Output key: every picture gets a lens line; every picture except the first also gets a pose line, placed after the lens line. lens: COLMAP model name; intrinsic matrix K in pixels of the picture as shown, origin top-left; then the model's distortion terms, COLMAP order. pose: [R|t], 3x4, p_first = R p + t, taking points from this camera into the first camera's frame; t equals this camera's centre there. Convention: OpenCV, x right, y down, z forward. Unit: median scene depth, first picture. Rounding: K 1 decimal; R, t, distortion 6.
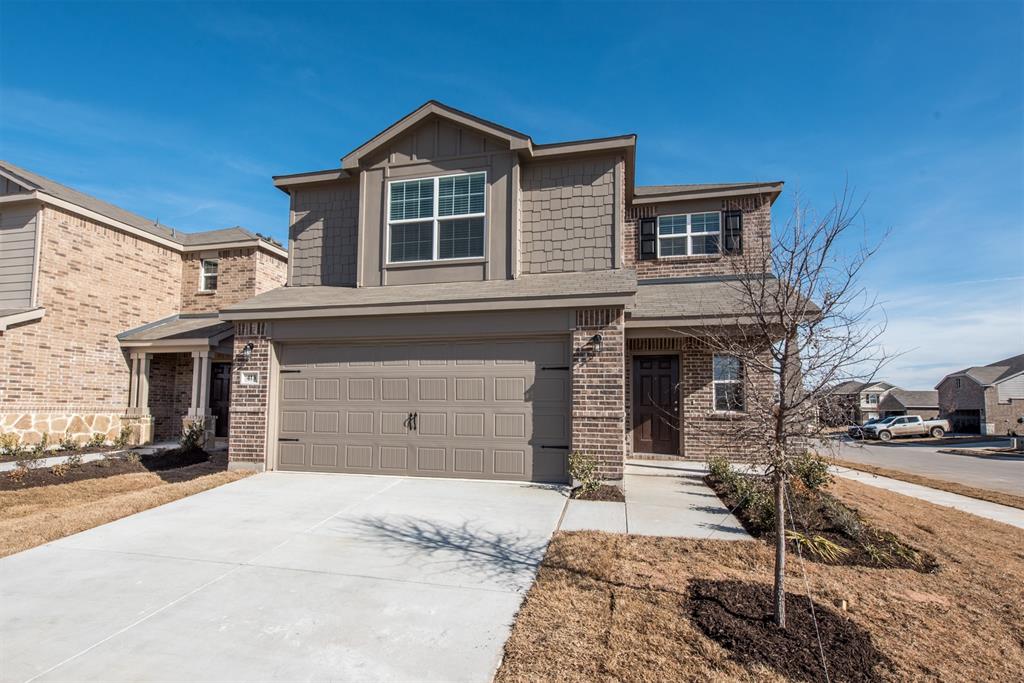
lens RADIAL K [[439.7, 0, 510.5], [0, 439.7, 325.7], [0, 0, 1]] dist [0.000703, 0.000018]
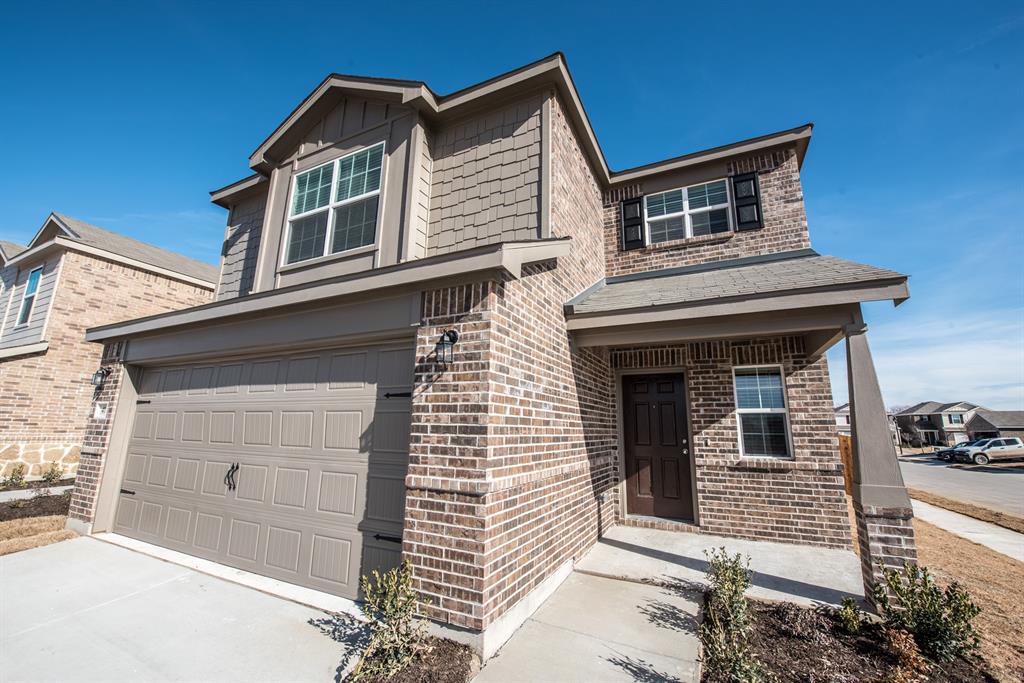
lens RADIAL K [[378.9, 0, 513.5], [0, 378.9, 312.6], [0, 0, 1]] dist [-0.018090, -0.000142]
pose [[0.984064, -0.051340, -0.170242, 0.259891], [0.030542, 0.991985, -0.122605, 0.042371], [0.175172, 0.115452, 0.977745, 0.402485]]
